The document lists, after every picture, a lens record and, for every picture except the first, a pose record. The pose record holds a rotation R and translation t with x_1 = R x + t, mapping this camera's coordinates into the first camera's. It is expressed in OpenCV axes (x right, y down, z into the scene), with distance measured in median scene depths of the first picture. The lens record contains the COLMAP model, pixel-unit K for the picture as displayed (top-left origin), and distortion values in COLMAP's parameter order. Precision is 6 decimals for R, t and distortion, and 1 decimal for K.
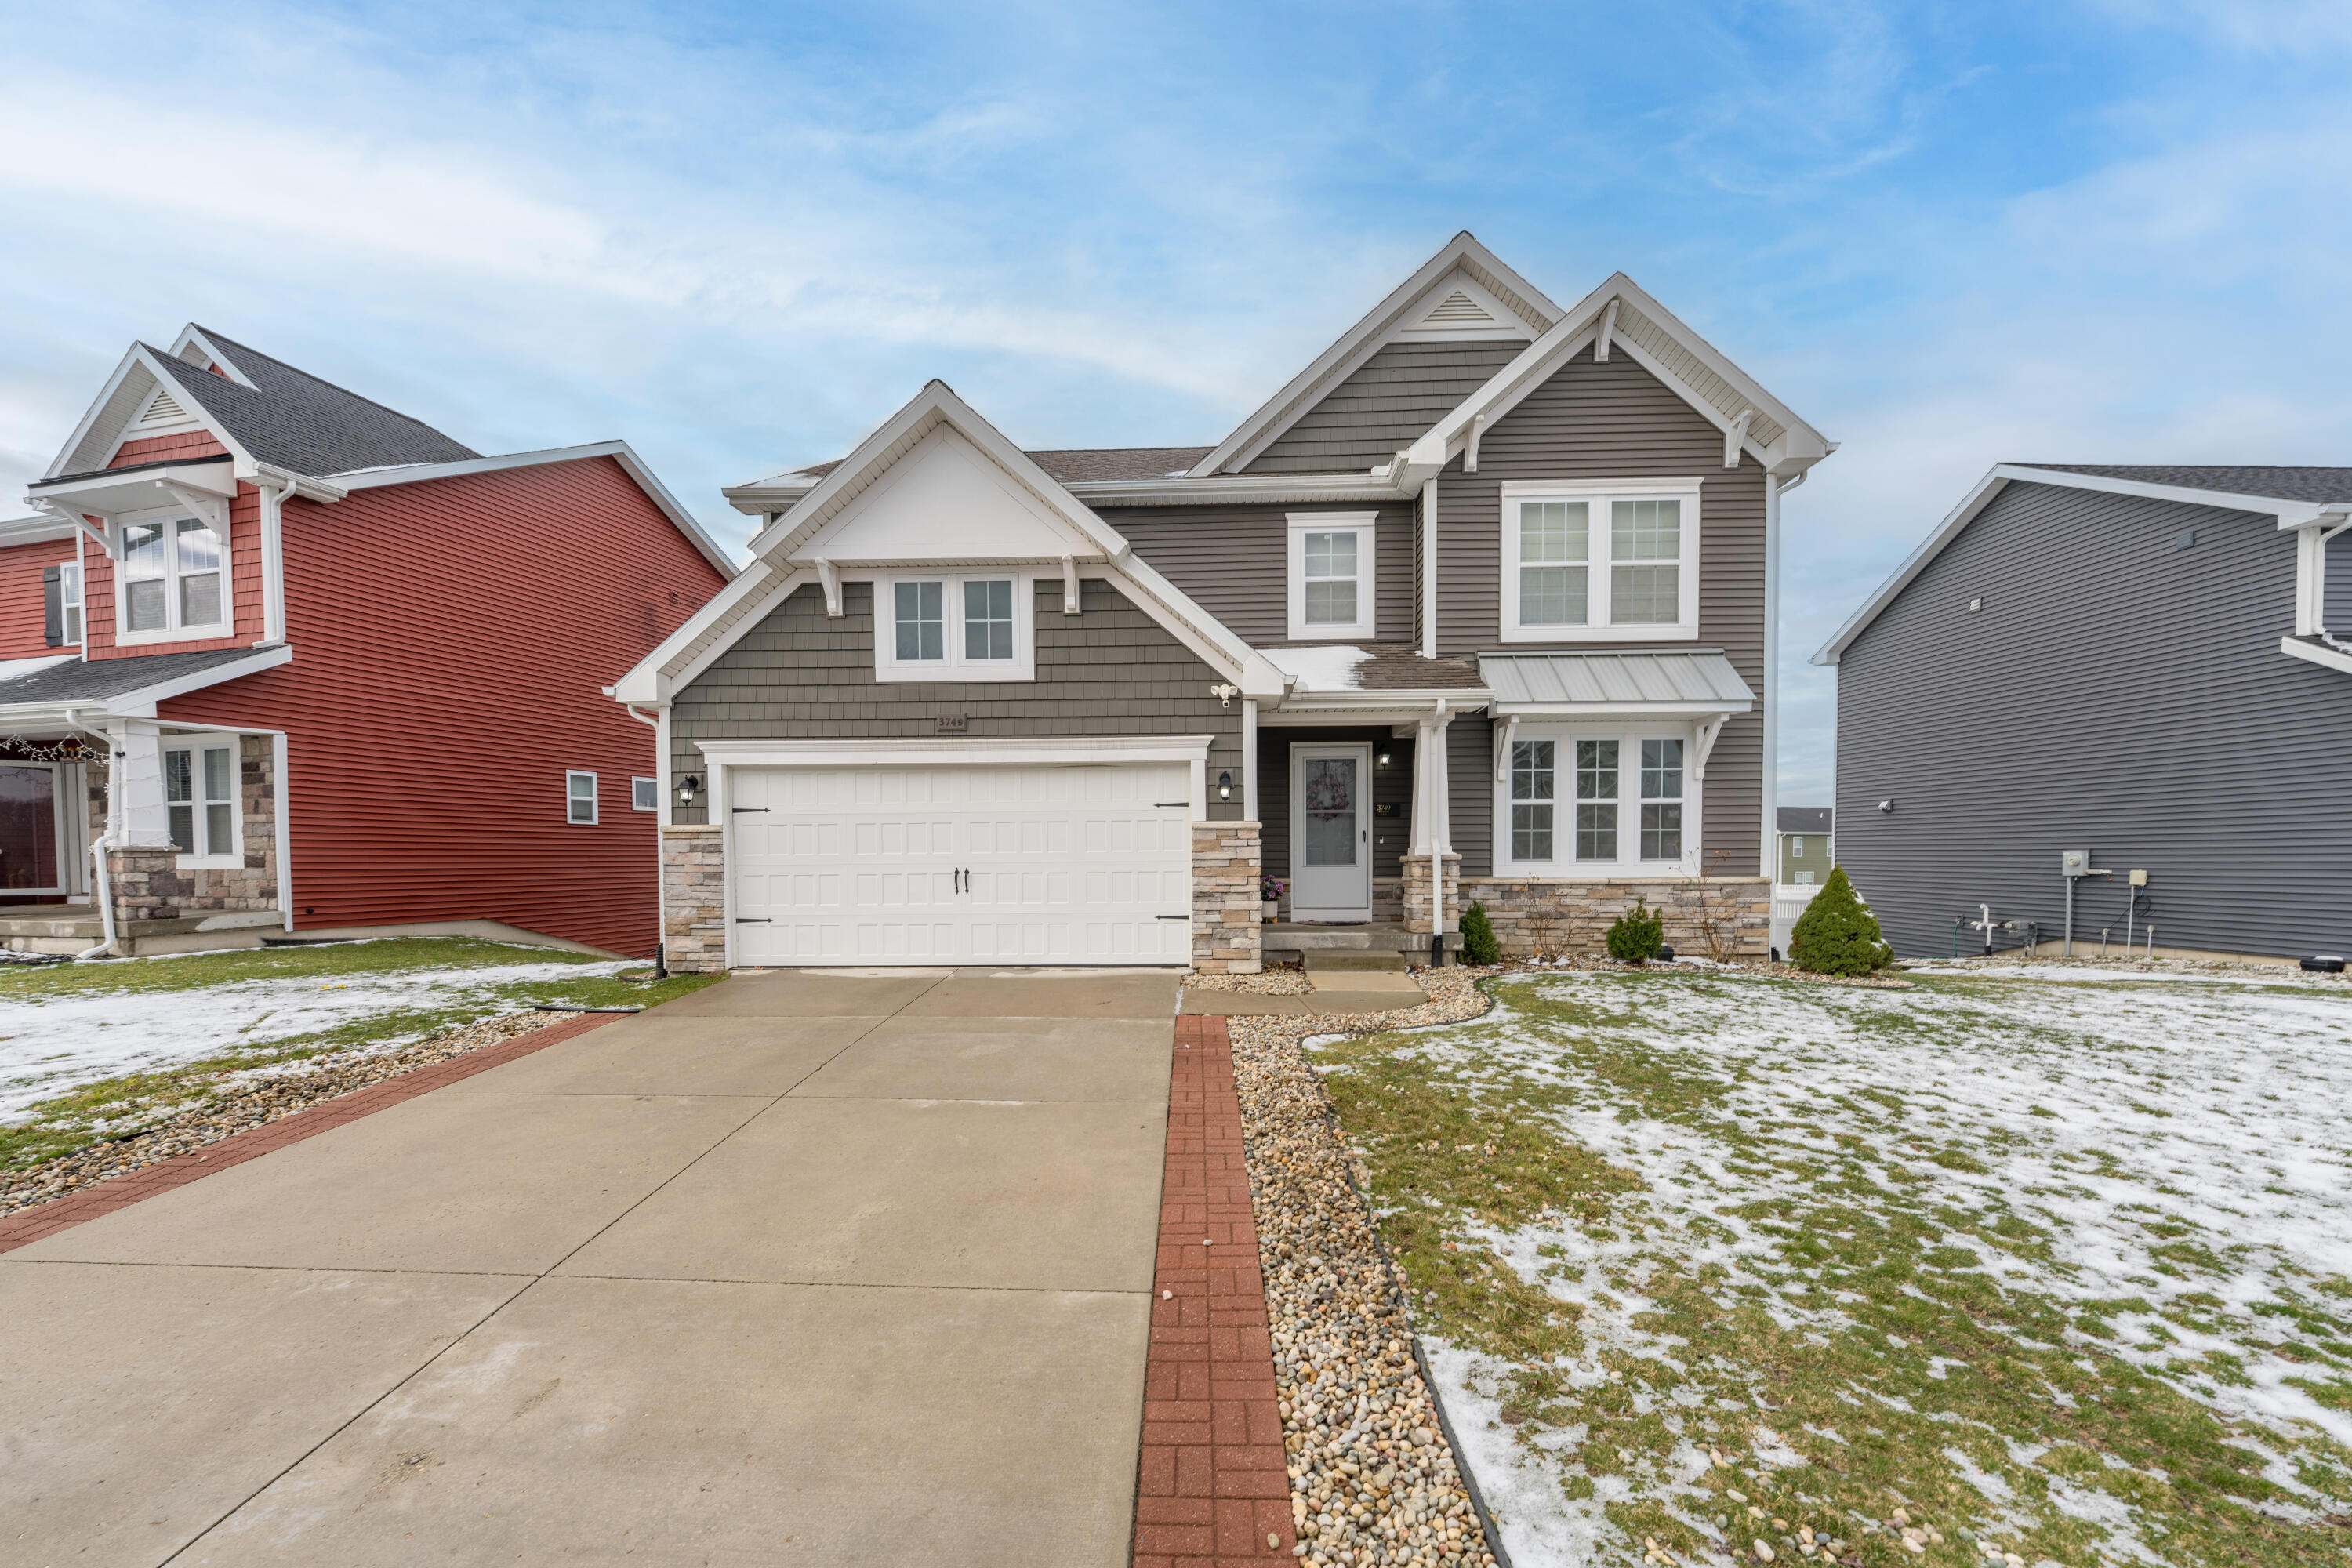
lens RADIAL K [[967.0, 0, 1168.8], [0, 967.0, 888.4], [0, 0, 1]] dist [-0.000408, -0.000092]
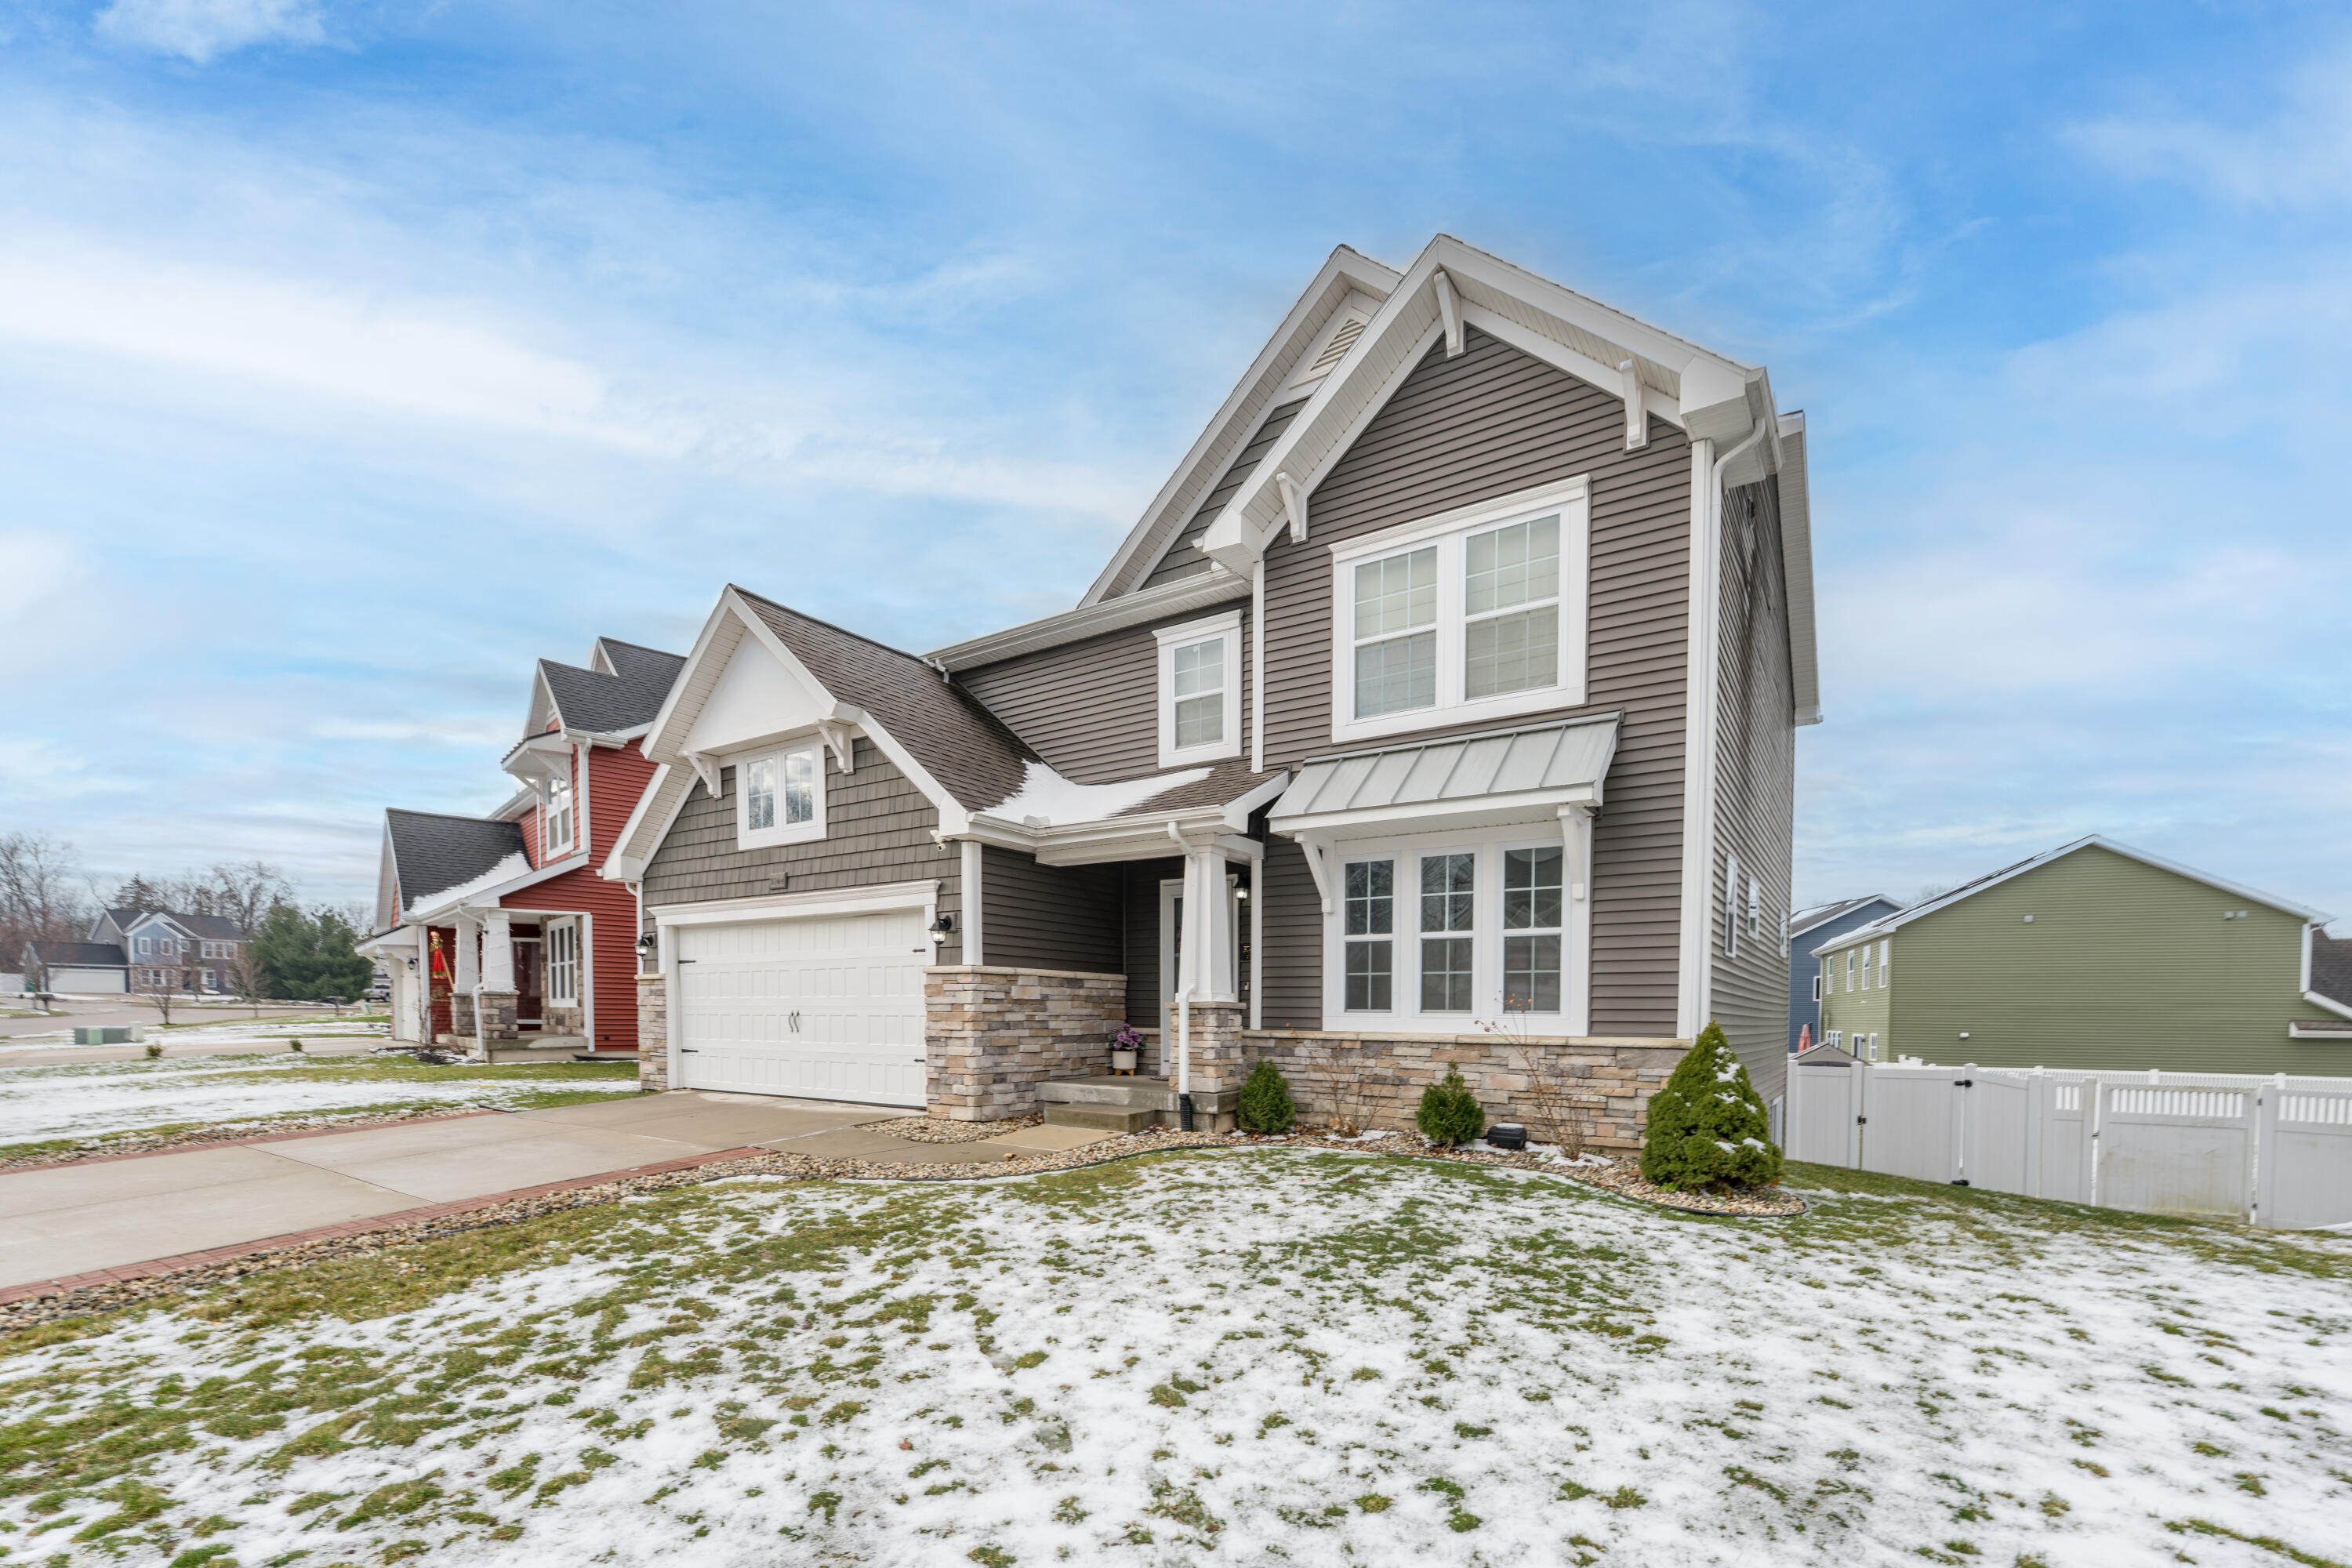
lens RADIAL K [[983.2, 0, 1173.7], [0, 983.2, 1054.6], [0, 0, 1]] dist [0.000236, -0.000009]
pose [[0.854732, 0.034634, -0.517913, 0.763935], [-0.029084, 0.999400, 0.018833, -0.003912], [0.518254, -0.001035, 0.855226, 0.251242]]
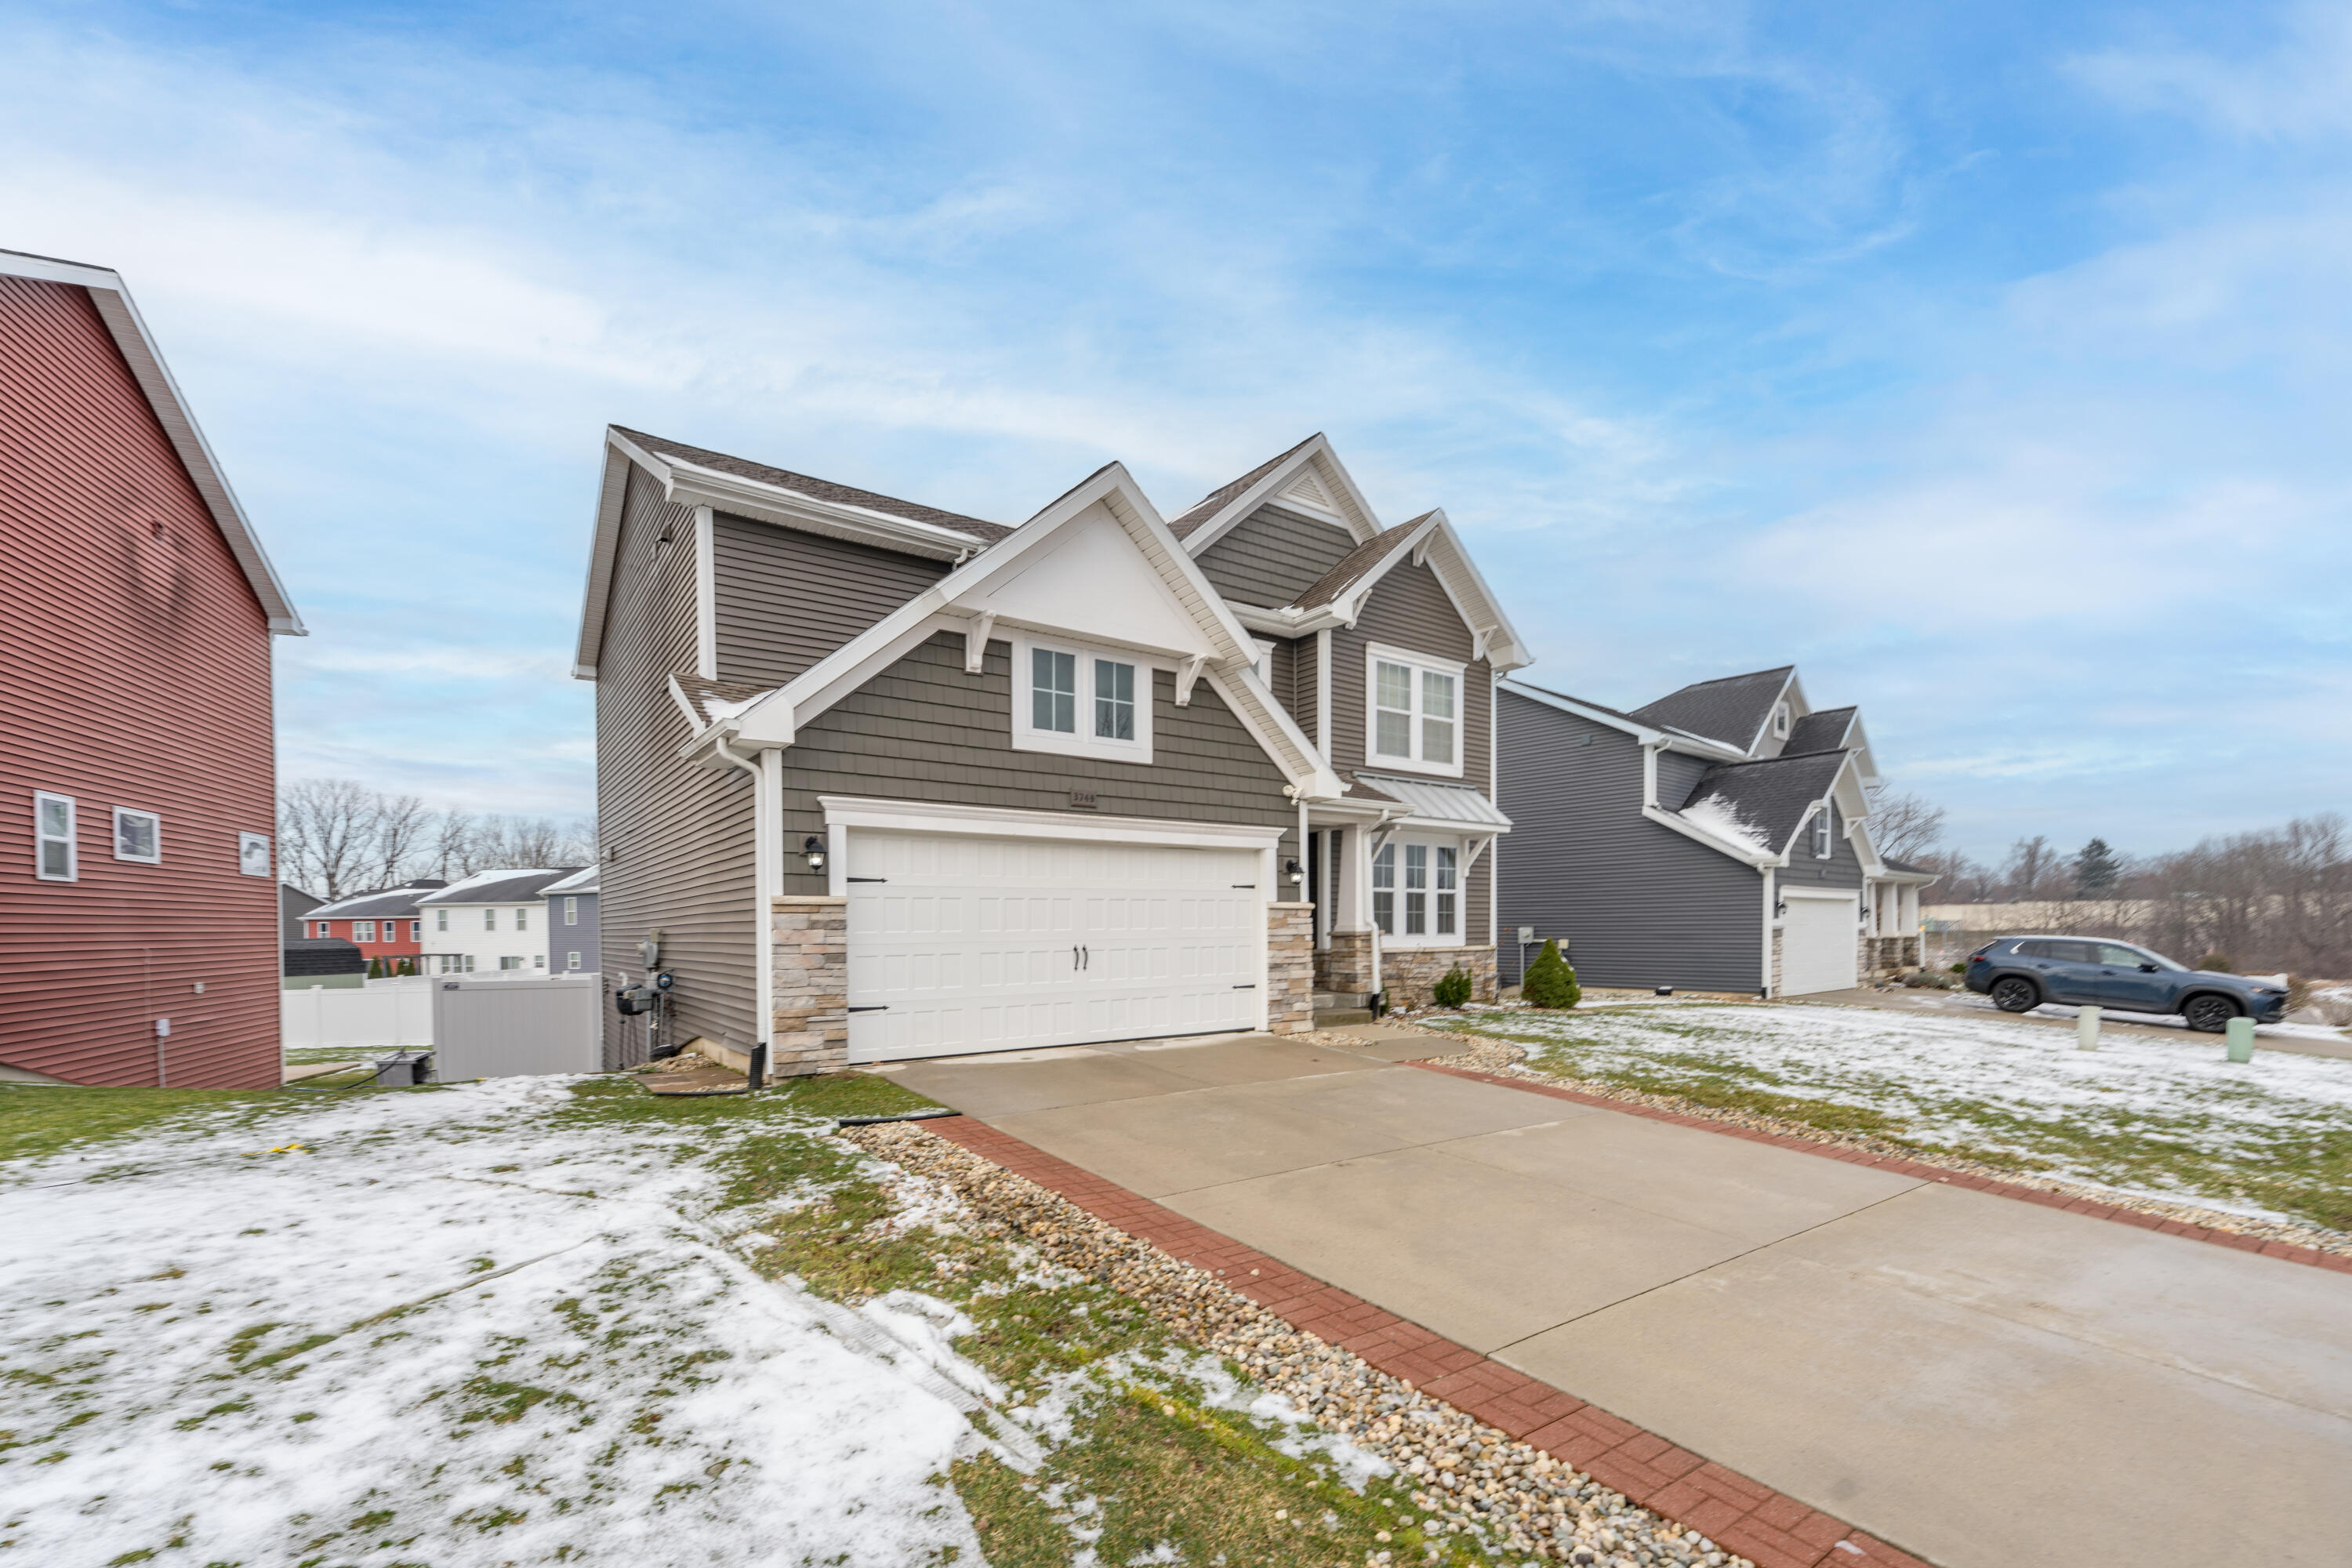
lens RADIAL K [[991.6, 0, 1172.9], [0, 991.6, 943.3], [0, 0, 1]] dist [-0.001478, -0.000302]
pose [[0.786947, -0.009189, 0.616952, -0.769947], [0.021891, 0.999675, -0.013034, -0.007624], [-0.616632, 0.023763, 0.786893, 0.146251]]
